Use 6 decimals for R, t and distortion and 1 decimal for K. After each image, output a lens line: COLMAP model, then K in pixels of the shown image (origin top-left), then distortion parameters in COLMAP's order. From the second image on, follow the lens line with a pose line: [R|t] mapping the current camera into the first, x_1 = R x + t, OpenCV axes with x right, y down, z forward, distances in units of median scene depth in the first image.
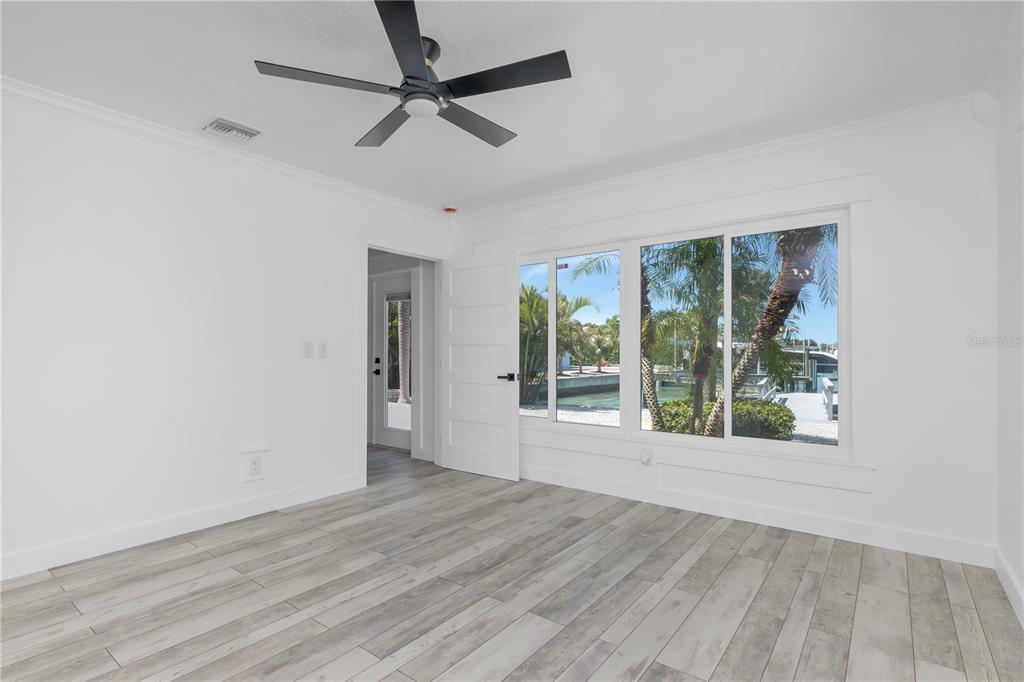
lens RADIAL K [[490.2, 0, 513.8], [0, 490.2, 355.5], [0, 0, 1]] dist [-0.003955, 0.000301]
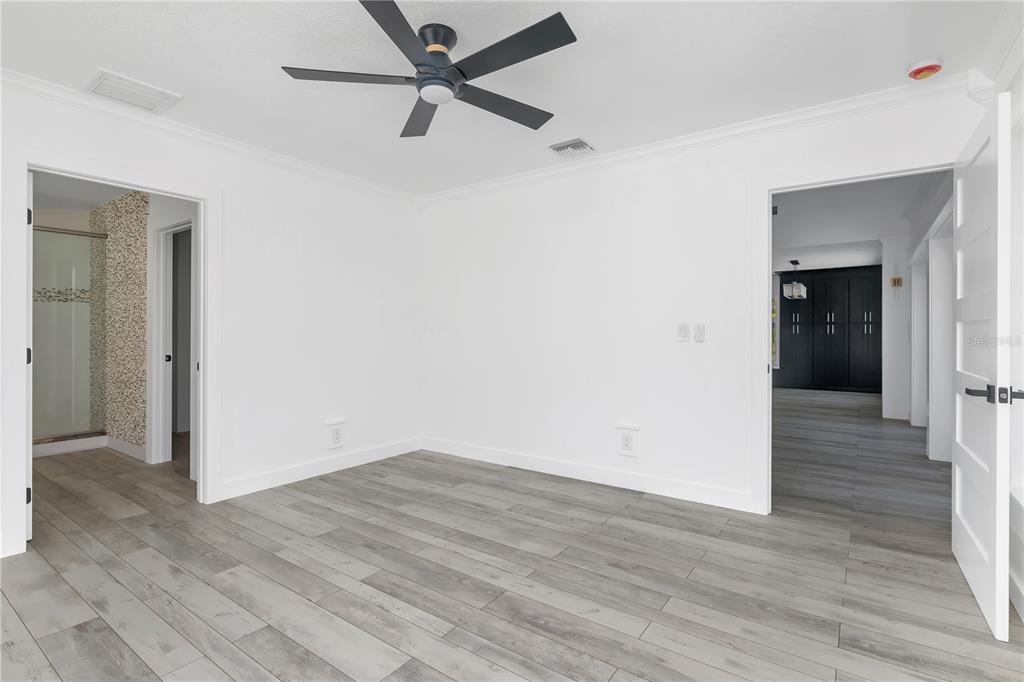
lens RADIAL K [[490.2, 0, 509.8], [0, 490.2, 333.6], [0, 0, 1]] dist [-0.003955, 0.000301]
pose [[0.034734, -0.001832, -0.999395, 0.624752], [-0.009581, 0.999952, -0.002166, -0.006218], [0.999351, 0.009650, 0.034714, 0.839995]]
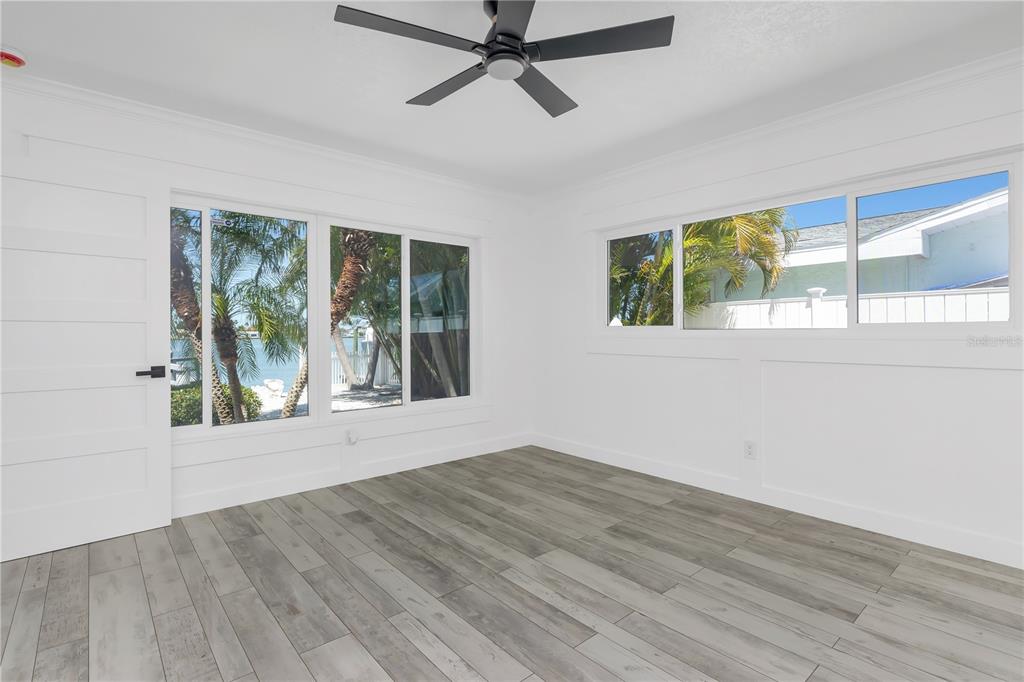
lens RADIAL K [[490.2, 0, 496.6], [0, 490.2, 332.1], [0, 0, 1]] dist [-0.003955, 0.000301]
pose [[0.227205, 0.000323, 0.973847, -0.824432], [0.012855, 0.999912, -0.003331, -0.002349], [-0.973762, 0.013276, 0.227181, 0.608361]]
